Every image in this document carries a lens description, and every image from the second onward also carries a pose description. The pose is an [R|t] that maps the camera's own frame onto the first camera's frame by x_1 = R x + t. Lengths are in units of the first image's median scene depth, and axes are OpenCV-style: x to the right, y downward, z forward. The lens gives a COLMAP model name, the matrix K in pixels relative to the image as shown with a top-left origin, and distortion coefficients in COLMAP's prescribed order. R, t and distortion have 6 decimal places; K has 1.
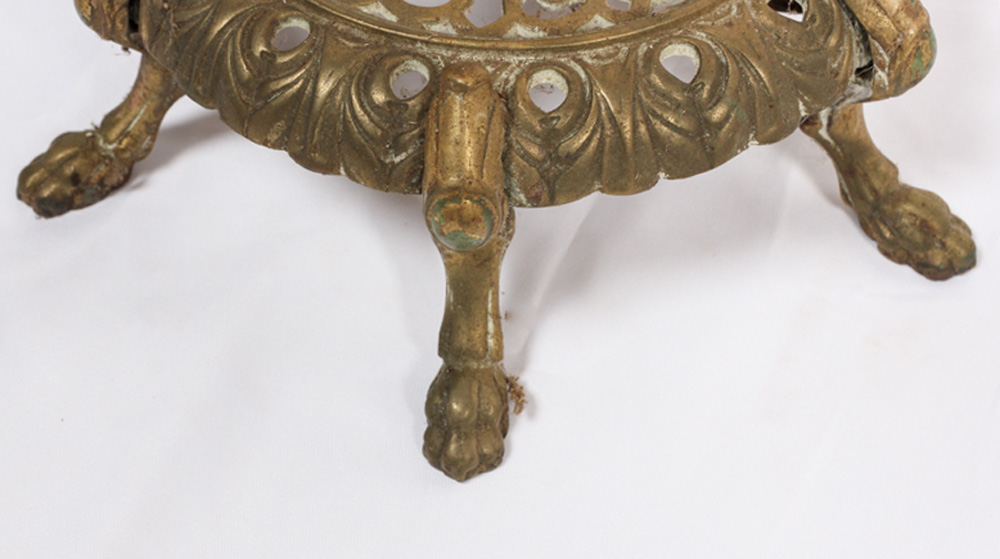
lens RADIAL K [[1389.2, 0, 496.9], [0, 1389.2, 279.2], [0, 0, 1]] dist [-0.090361, 0.000000]
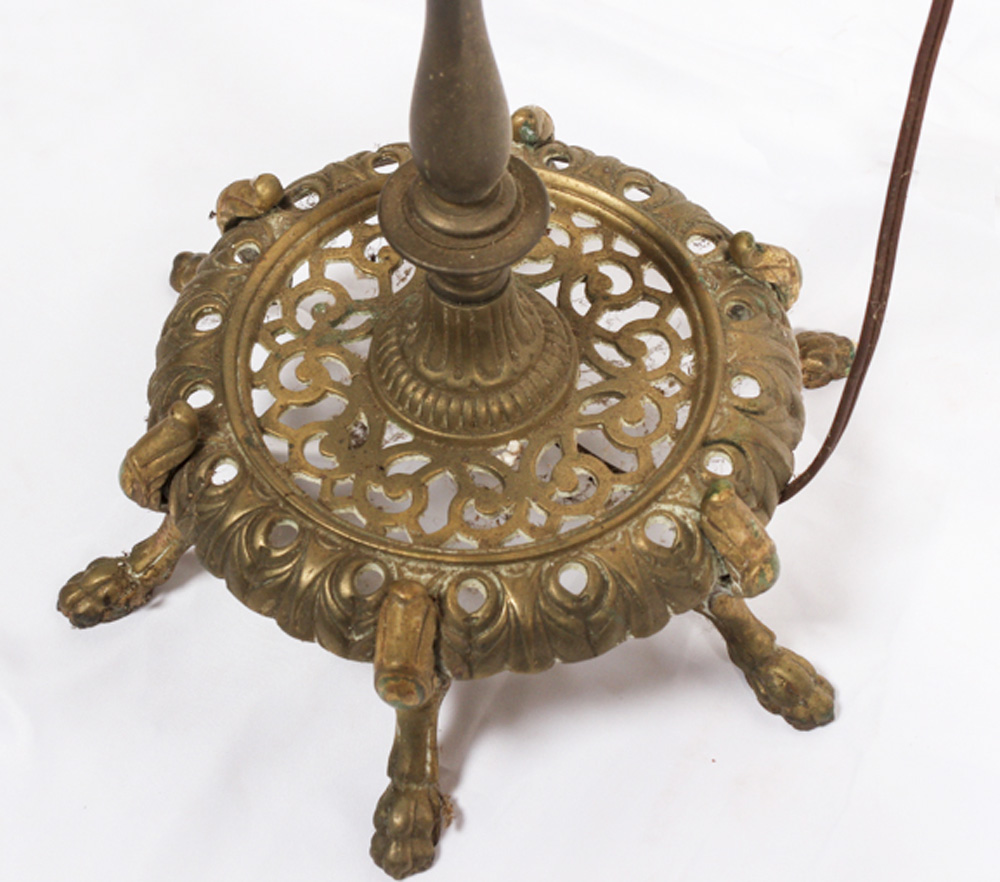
lens RADIAL K [[1481.0, 0, 503.4], [0, 1481.0, 442.6], [0, 0, 1]] dist [-0.086429, 0.000000]
pose [[0.998373, 0.054567, -0.016555, 0.076879], [-0.055942, 0.993523, -0.098903, -0.132826], [0.011051, 0.099668, 0.994959, -0.399116]]
